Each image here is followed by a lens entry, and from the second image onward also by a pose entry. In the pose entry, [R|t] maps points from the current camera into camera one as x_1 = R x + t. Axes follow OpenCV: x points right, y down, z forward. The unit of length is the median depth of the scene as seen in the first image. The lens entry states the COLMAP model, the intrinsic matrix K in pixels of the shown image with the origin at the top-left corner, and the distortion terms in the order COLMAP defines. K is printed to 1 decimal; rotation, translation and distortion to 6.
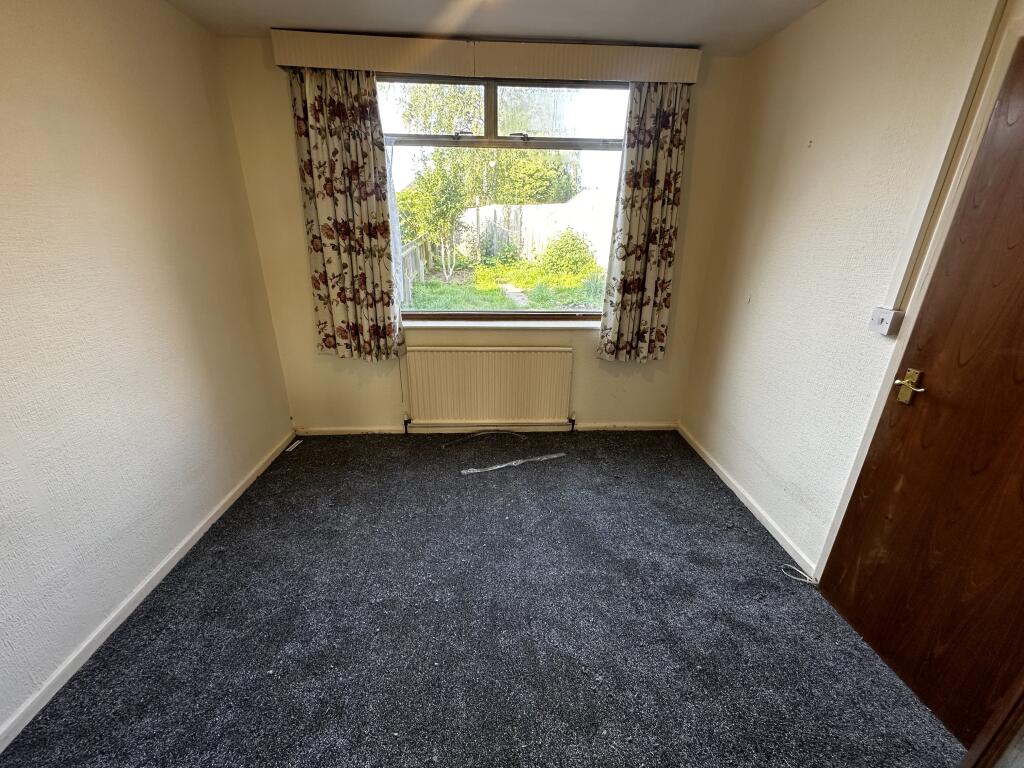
lens RADIAL K [[408.7, 0, 512.3], [0, 408.7, 385.9], [0, 0, 1]] dist [0.000878, 0.000115]
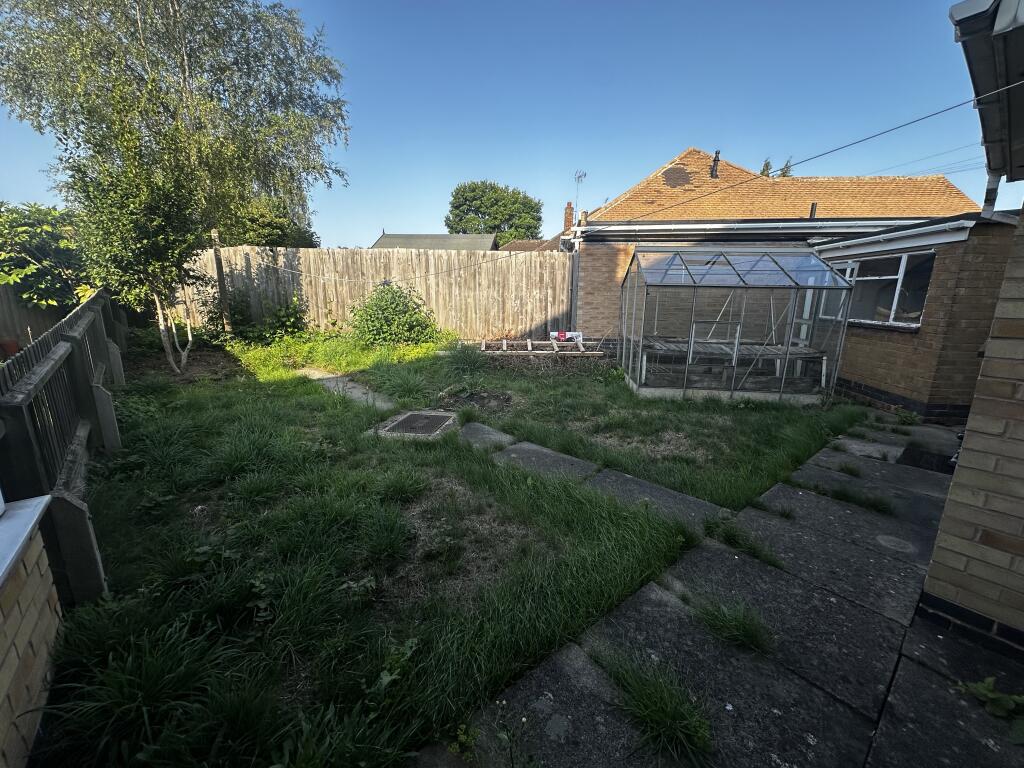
lens RADIAL K [[408.7, 0, 510.5], [0, 408.7, 385.2], [0, 0, 1]] dist [0.000878, 0.000115]
pose [[0.806618, -0.137031, 0.574969, -0.111502], [0.212038, 0.975093, -0.065074, -0.111182], [-0.551731, 0.174405, 0.815583, 0.313762]]
